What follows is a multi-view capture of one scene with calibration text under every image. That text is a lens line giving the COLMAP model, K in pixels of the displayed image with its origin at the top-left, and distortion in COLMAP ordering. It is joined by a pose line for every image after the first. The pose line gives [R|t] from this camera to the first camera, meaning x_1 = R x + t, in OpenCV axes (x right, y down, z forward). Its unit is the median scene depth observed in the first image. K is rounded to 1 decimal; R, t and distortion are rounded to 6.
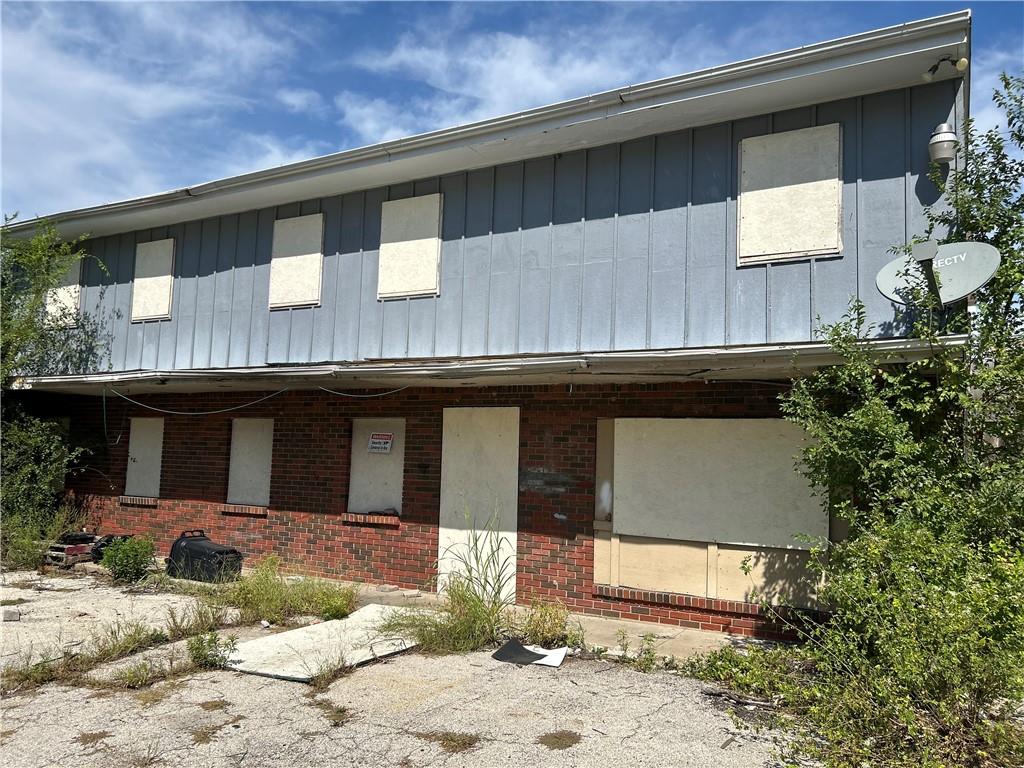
lens RADIAL K [[773.2, 0, 513.0], [0, 773.2, 388.8], [0, 0, 1]] dist [0.048813, -0.053076]
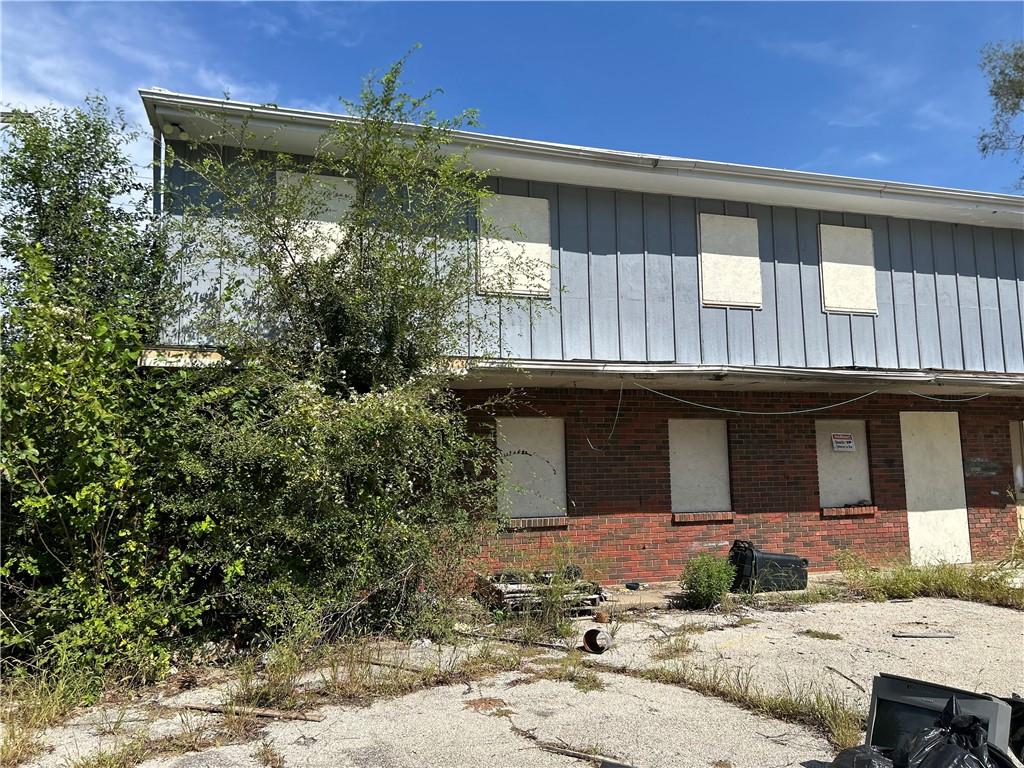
lens RADIAL K [[773.2, 0, 501.1], [0, 773.2, 379.0], [0, 0, 1]] dist [0.048813, -0.053076]
pose [[0.681794, 0.044128, 0.730212, -1.344041], [-0.028465, 0.999023, -0.033795, 0.031497], [-0.730990, 0.002256, 0.682385, 0.606605]]
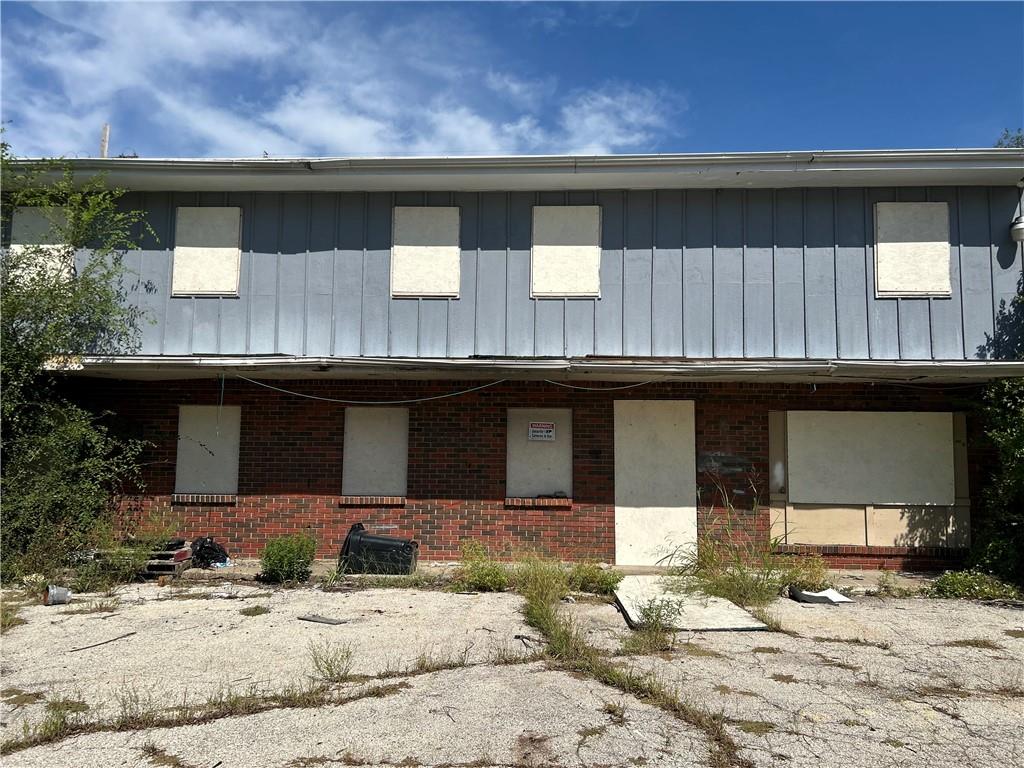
lens RADIAL K [[773.2, 0, 509.2], [0, 773.2, 386.8], [0, 0, 1]] dist [0.048813, -0.053076]
pose [[0.897427, 0.017511, 0.440815, -0.698474], [-0.023943, 0.999673, 0.009033, -0.000978], [-0.440512, -0.018661, 0.897553, 0.058052]]
